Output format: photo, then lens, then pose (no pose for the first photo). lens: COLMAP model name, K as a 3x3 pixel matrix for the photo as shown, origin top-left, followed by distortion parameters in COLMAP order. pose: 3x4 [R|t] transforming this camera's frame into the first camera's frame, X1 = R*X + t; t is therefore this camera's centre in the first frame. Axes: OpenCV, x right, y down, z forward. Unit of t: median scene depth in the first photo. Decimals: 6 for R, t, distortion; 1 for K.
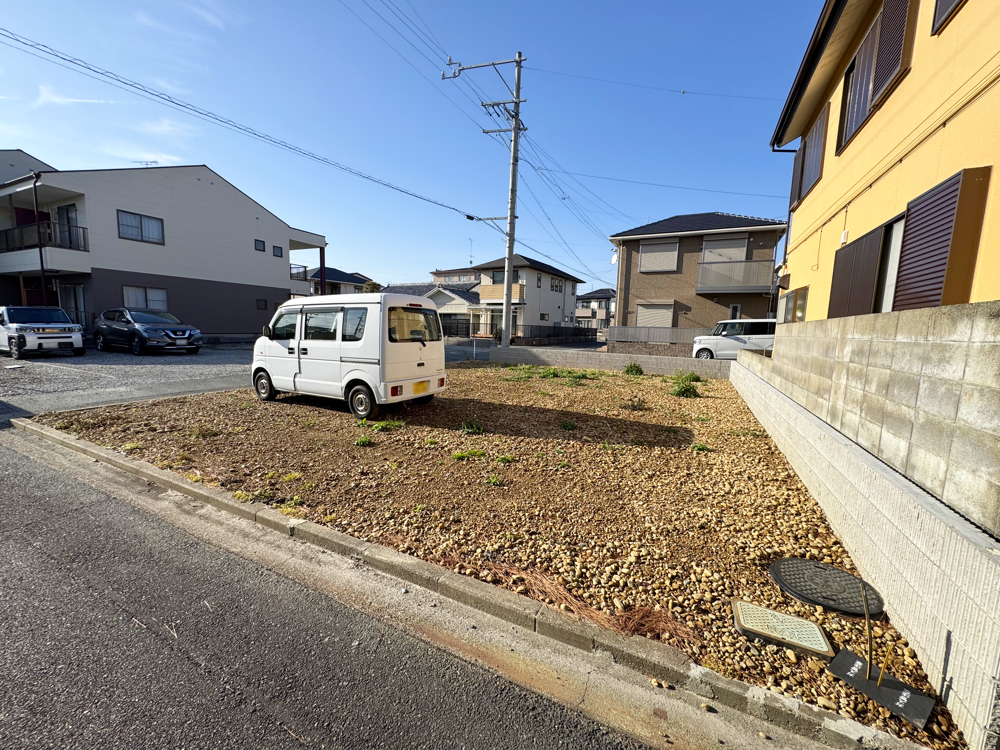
lens RADIAL K [[397.8, 0, 504.4], [0, 397.8, 377.1], [0, 0, 1]] dist [-0.002036, -0.000236]
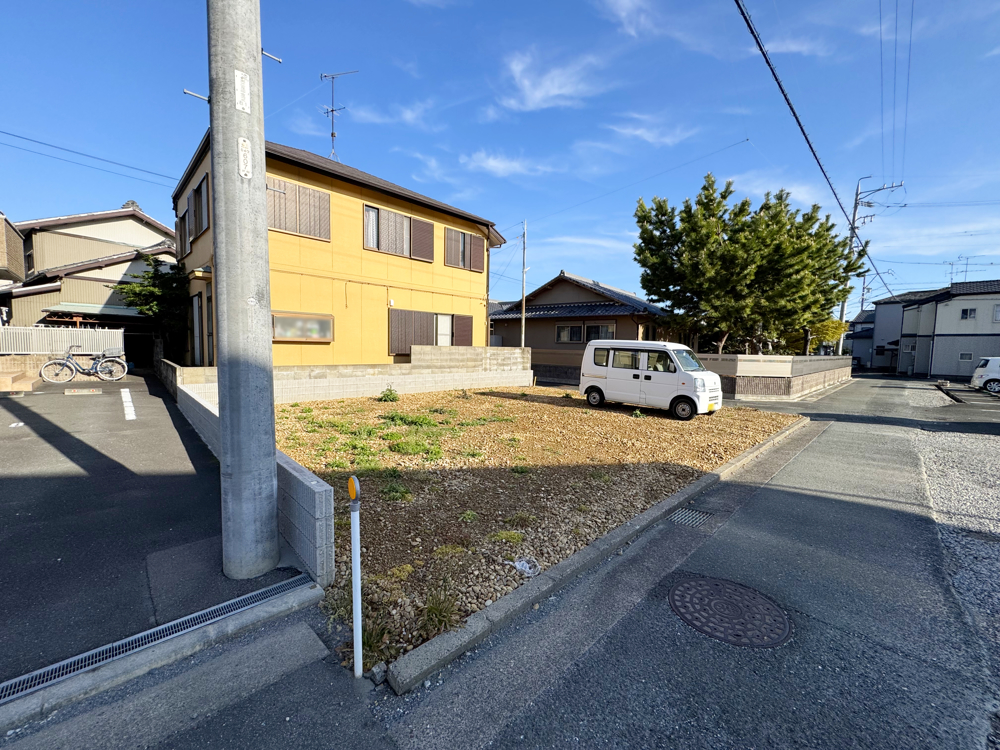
lens RADIAL K [[397.8, 0, 504.4], [0, 397.8, 377.1], [0, 0, 1]] dist [-0.002036, -0.000236]
pose [[-0.943153, -0.078094, 0.323054, -0.162180], [-0.010990, 0.978800, 0.204525, -0.154132], [-0.332177, 0.189348, -0.924016, 1.076910]]
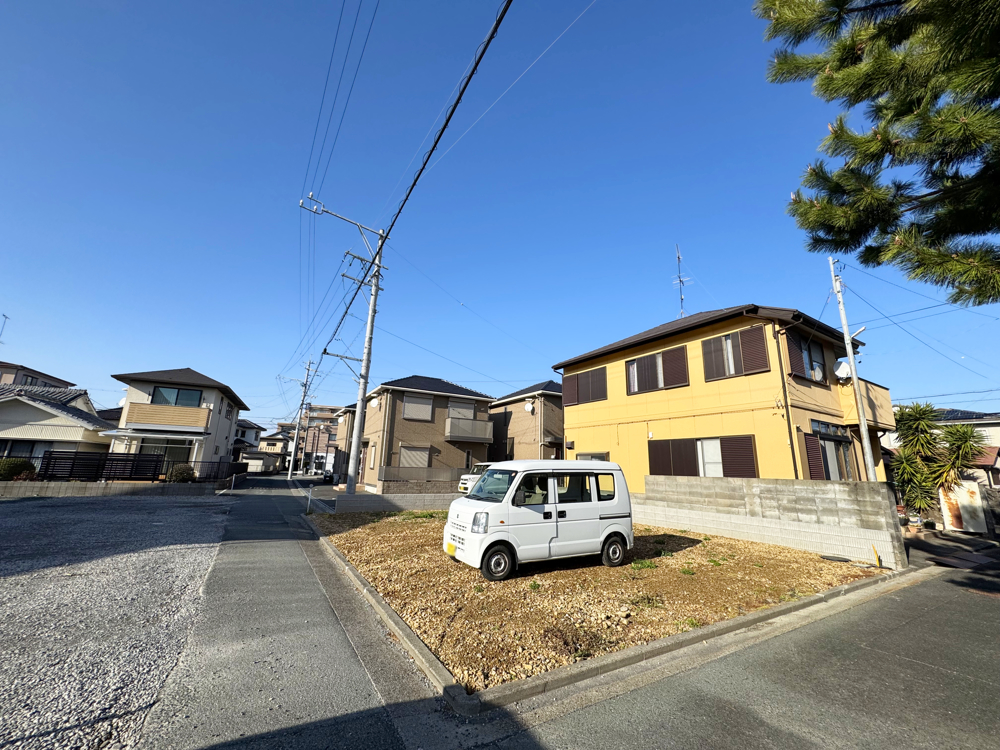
lens RADIAL K [[397.8, 0, 504.4], [0, 397.8, 377.1], [0, 0, 1]] dist [-0.002036, -0.000236]
pose [[0.530618, 0.175937, 0.829151, -0.582666], [0.094955, 0.959724, -0.264410, -0.057116], [-0.842276, 0.219033, 0.492541, 0.197764]]
